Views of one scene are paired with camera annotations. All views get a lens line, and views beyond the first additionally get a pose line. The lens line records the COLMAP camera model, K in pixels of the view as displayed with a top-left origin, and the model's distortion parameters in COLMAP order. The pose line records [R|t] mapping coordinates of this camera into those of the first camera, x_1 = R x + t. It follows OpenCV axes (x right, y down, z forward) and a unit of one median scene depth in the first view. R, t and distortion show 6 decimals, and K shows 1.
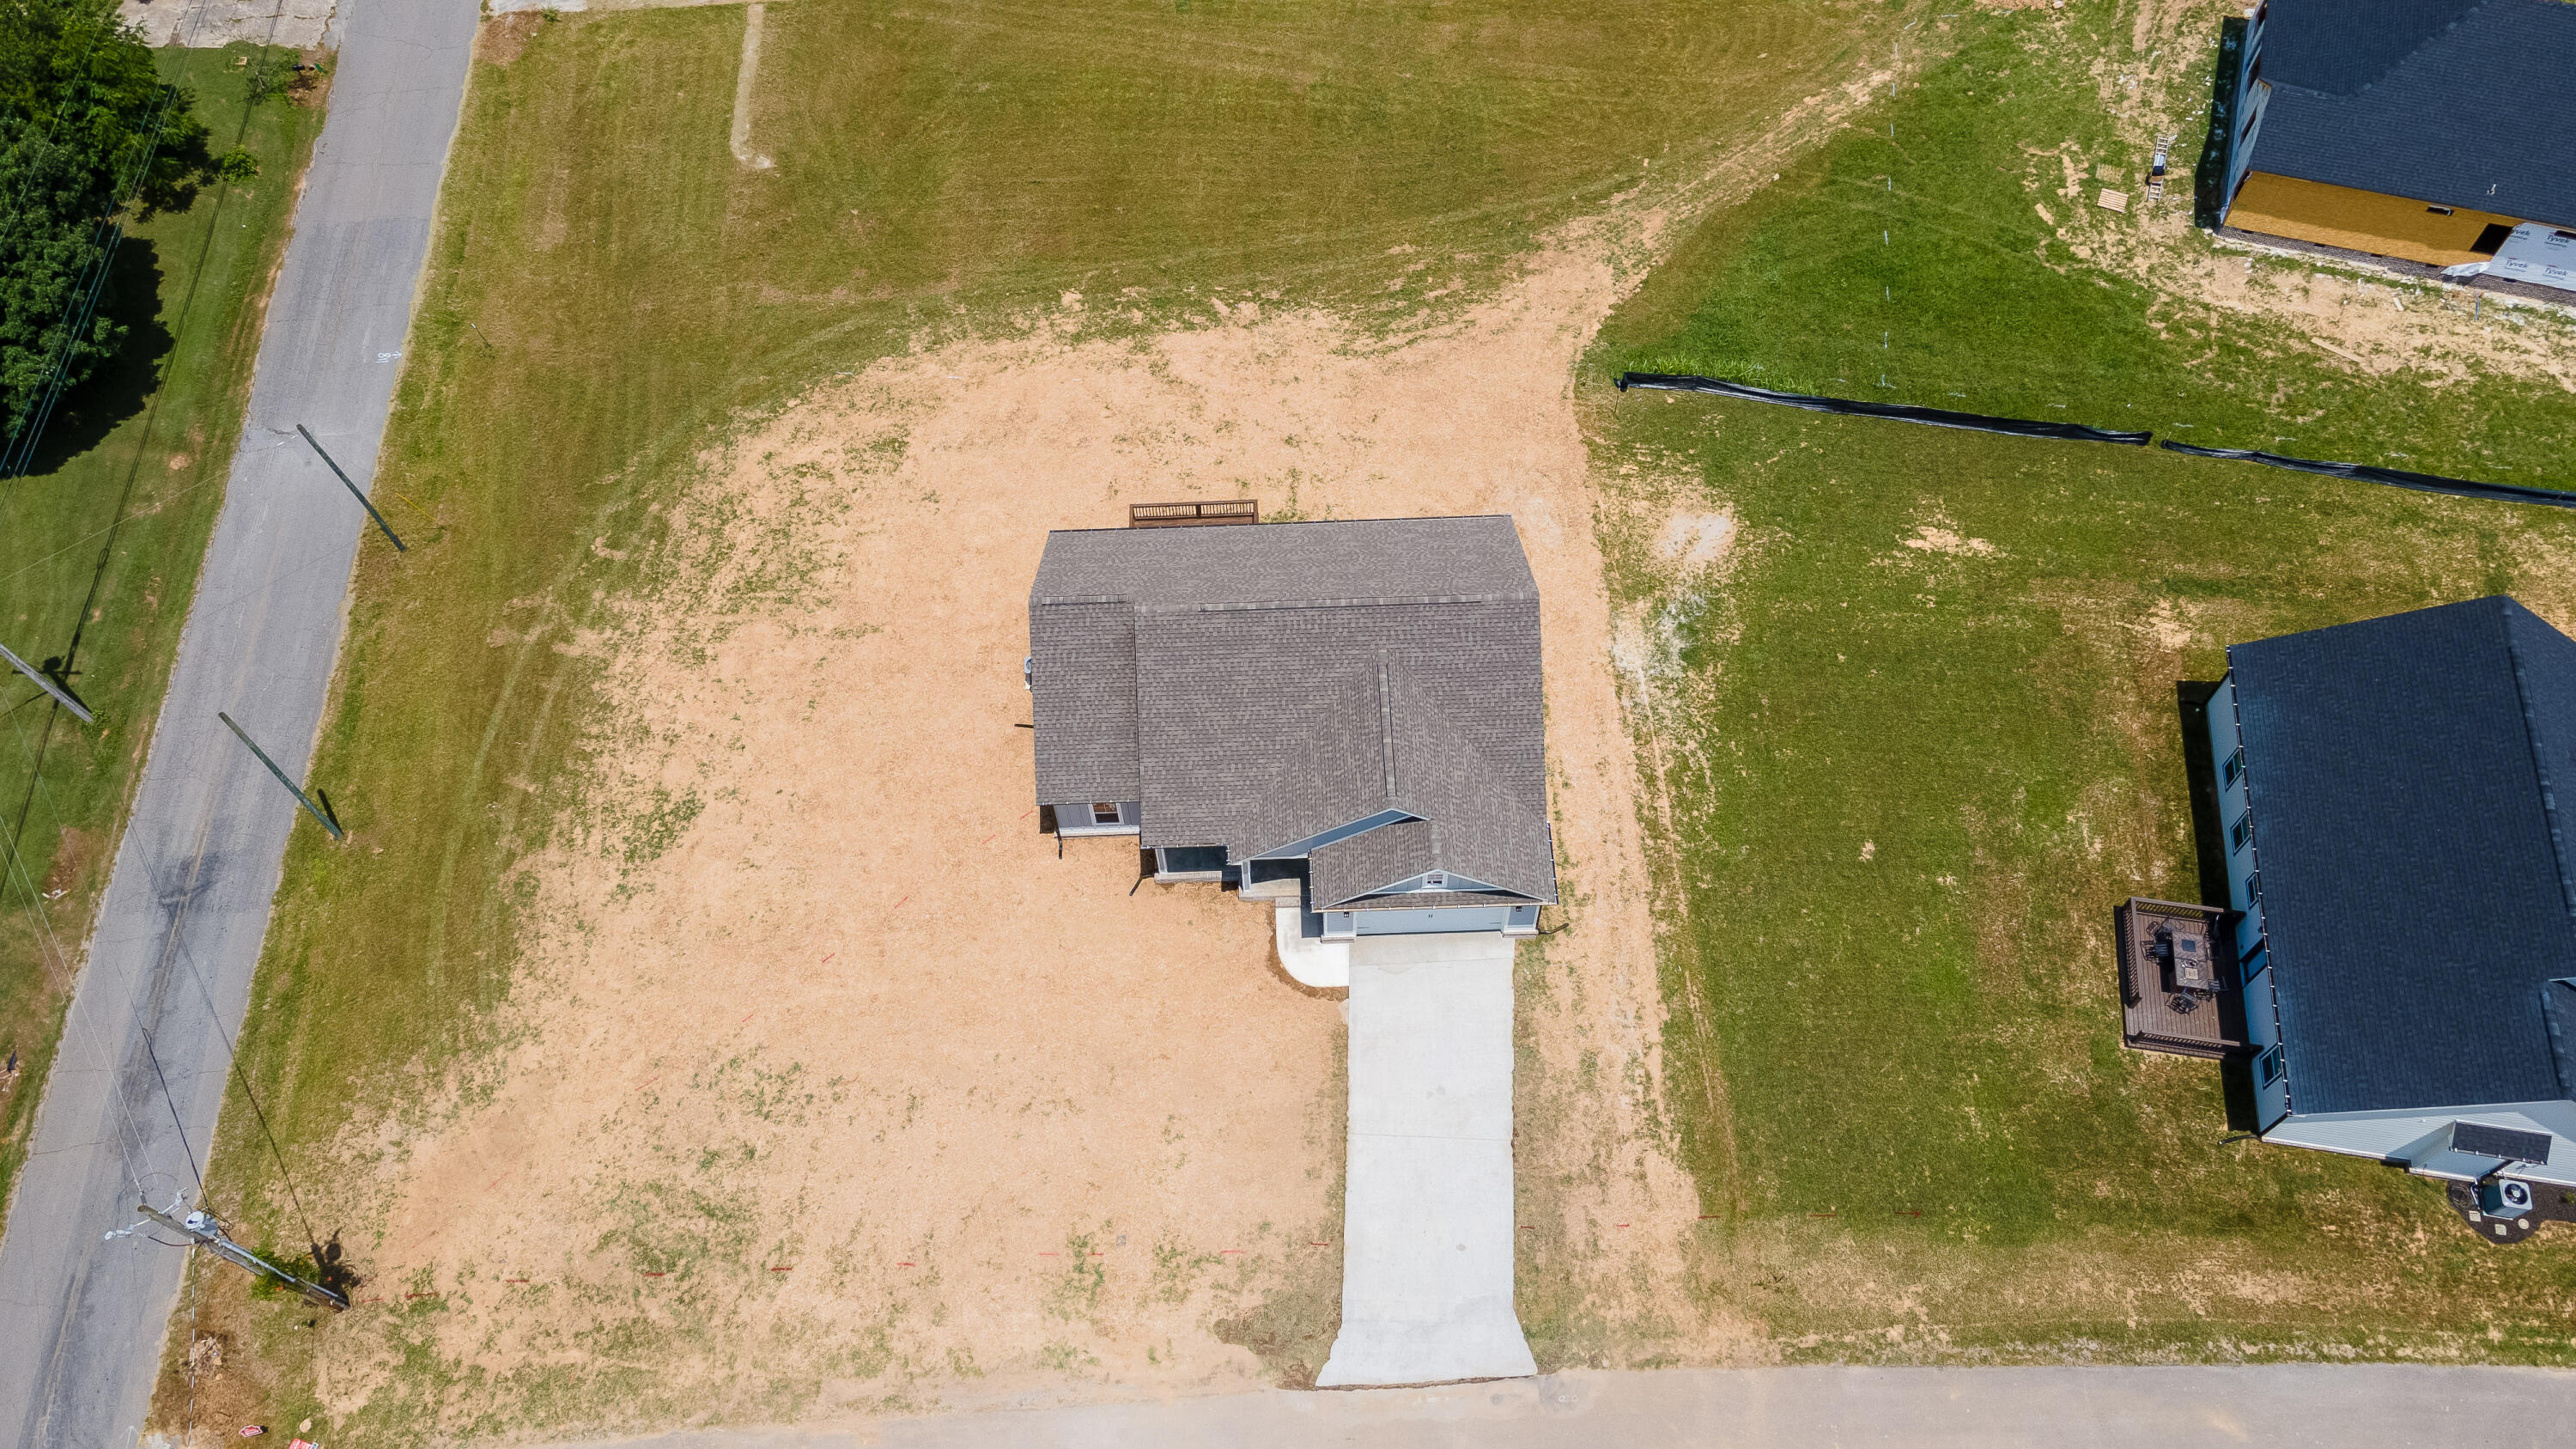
lens RADIAL K [[1880.8, 0, 1283.0], [0, 1880.8, 713.0], [0, 0, 1]] dist [0.031607, 0.023658]
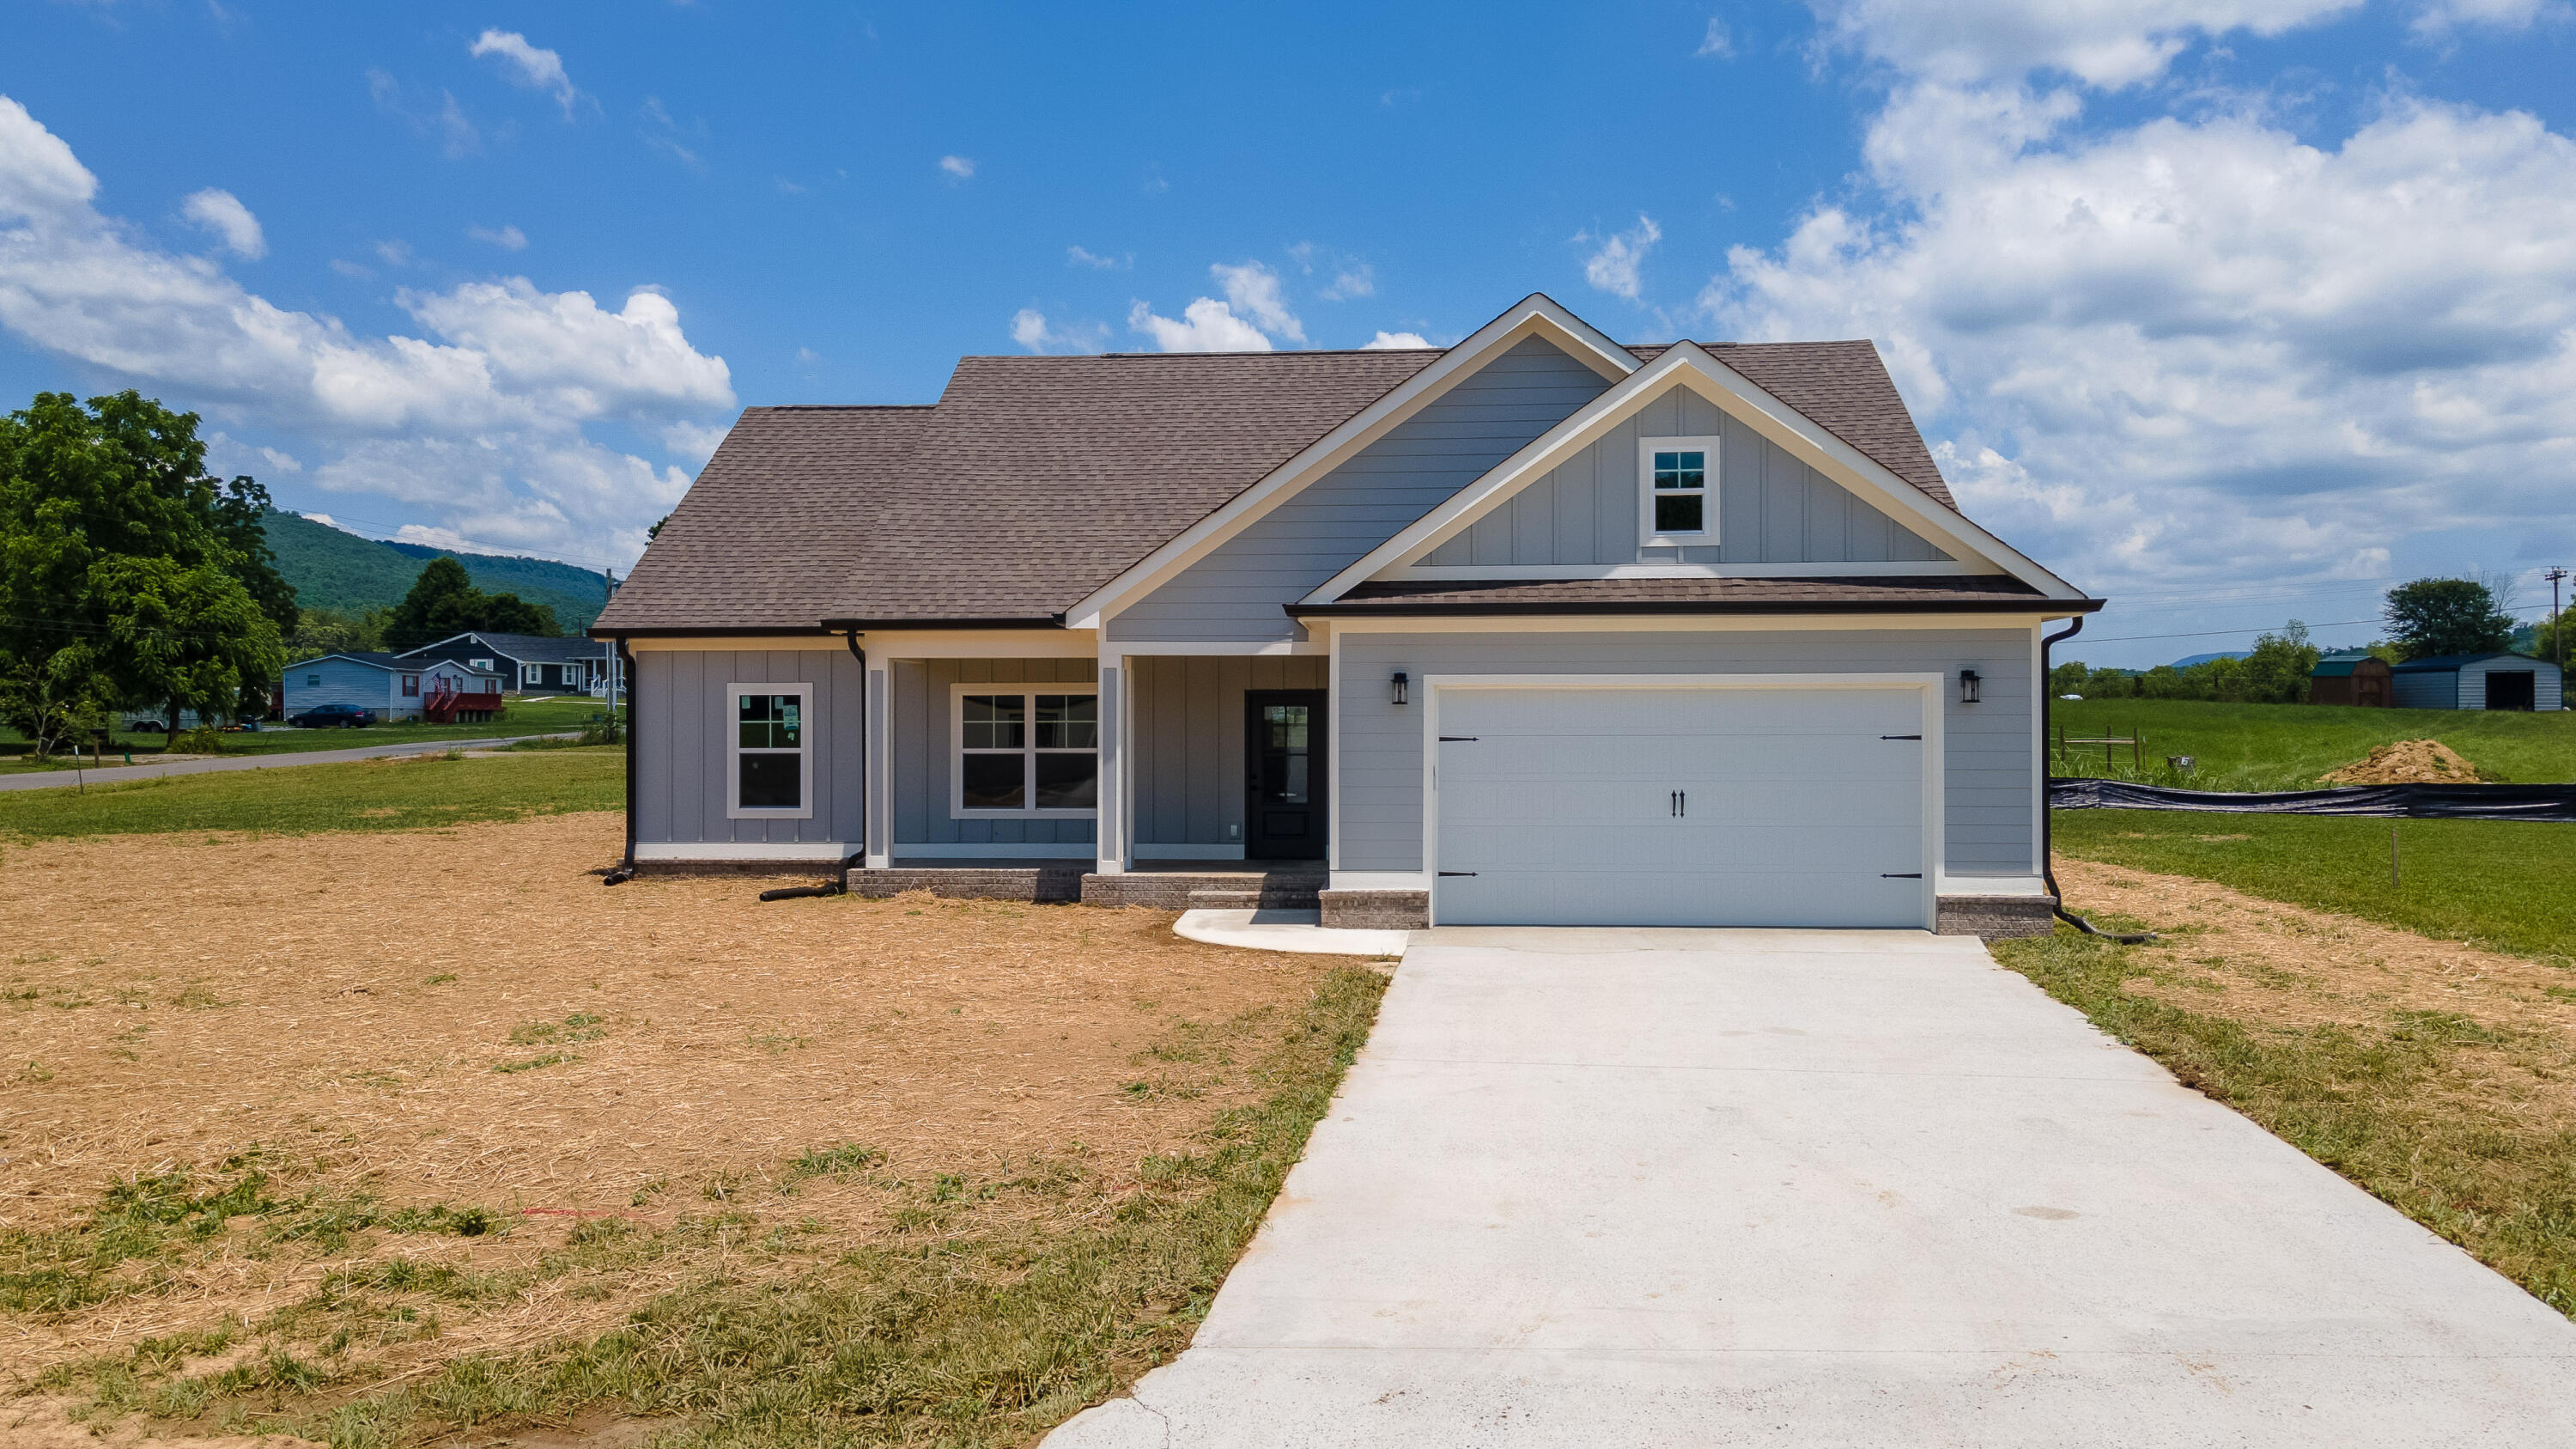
lens RADIAL K [[1880.8, 0, 1283.0], [0, 1880.8, 713.0], [0, 0, 1]] dist [0.031607, 0.023658]
pose [[0.994015, 0.019674, -0.107456, 0.039860], [-0.101912, 0.521252, -0.847296, 0.322952], [0.039342, 0.853176, 0.520137, 0.724776]]
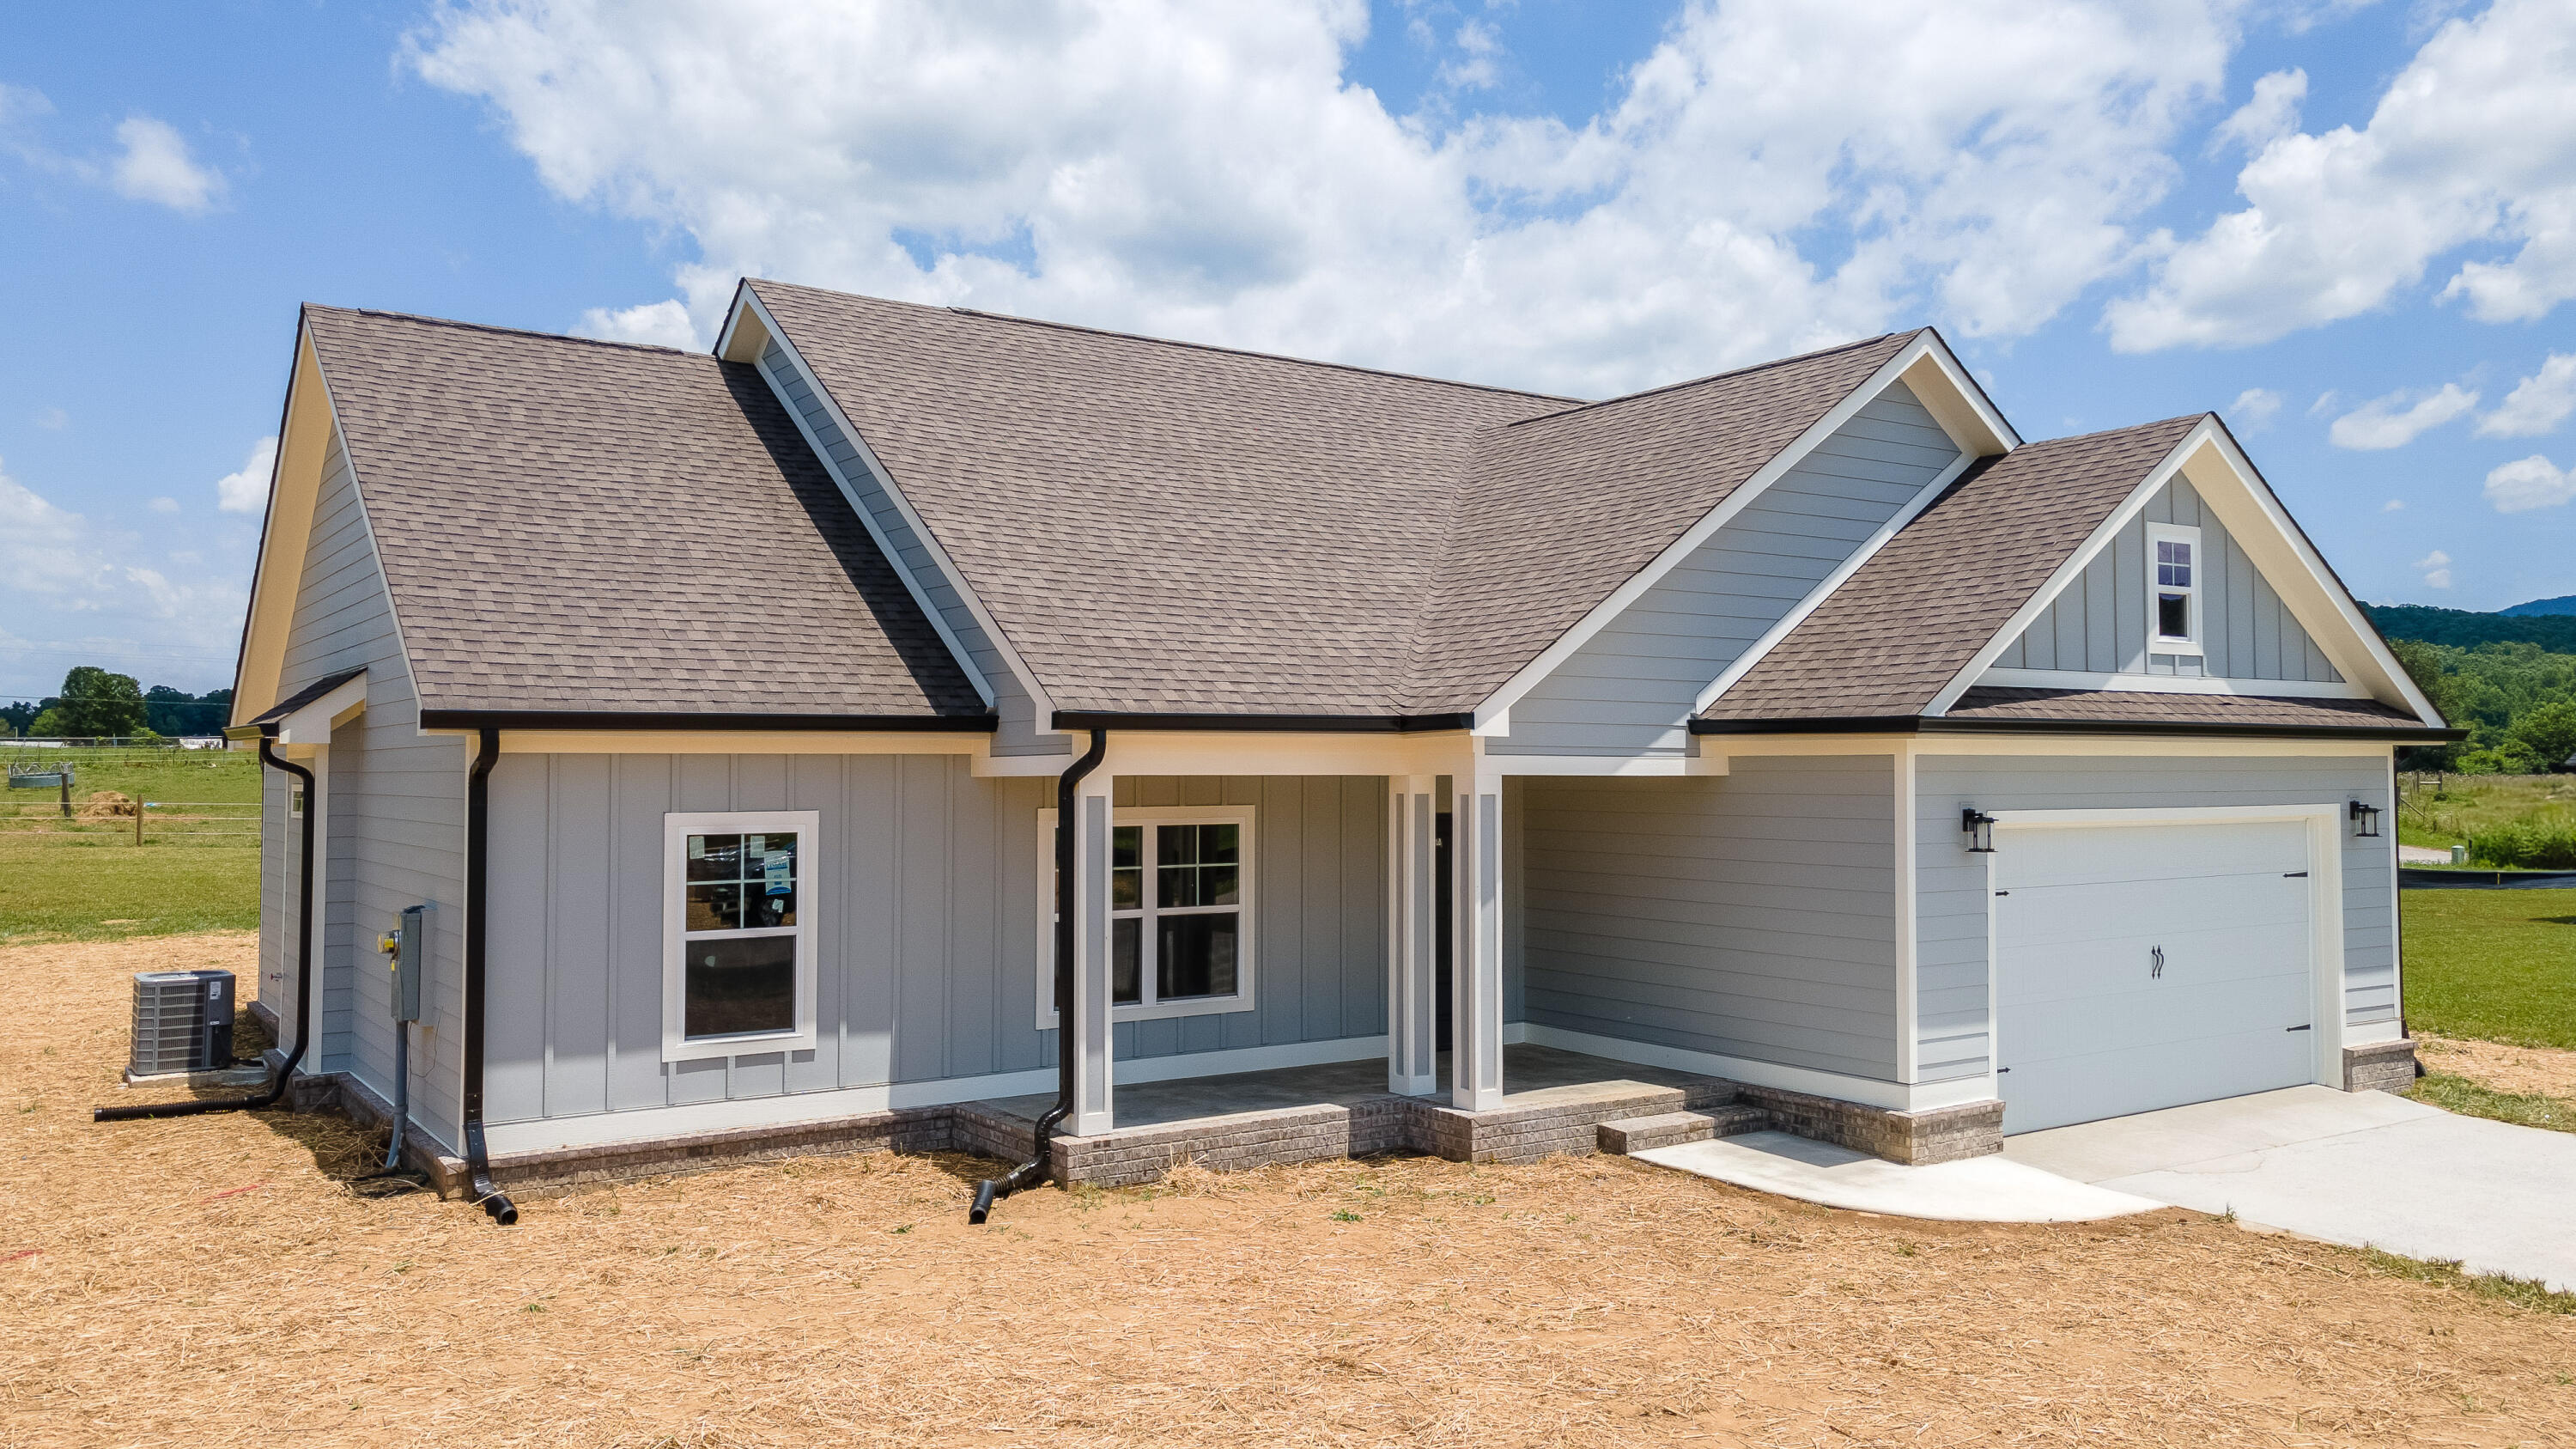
lens RADIAL K [[1859.7, 0, 1271.4], [0, 1859.7, 697.7], [0, 0, 1]] dist [0.039573, 0.003104]
pose [[0.850082, 0.040371, 0.525101, -0.142840], [0.439087, 0.496211, -0.748984, 0.200209], [-0.290798, 0.867263, 0.404093, 0.791749]]
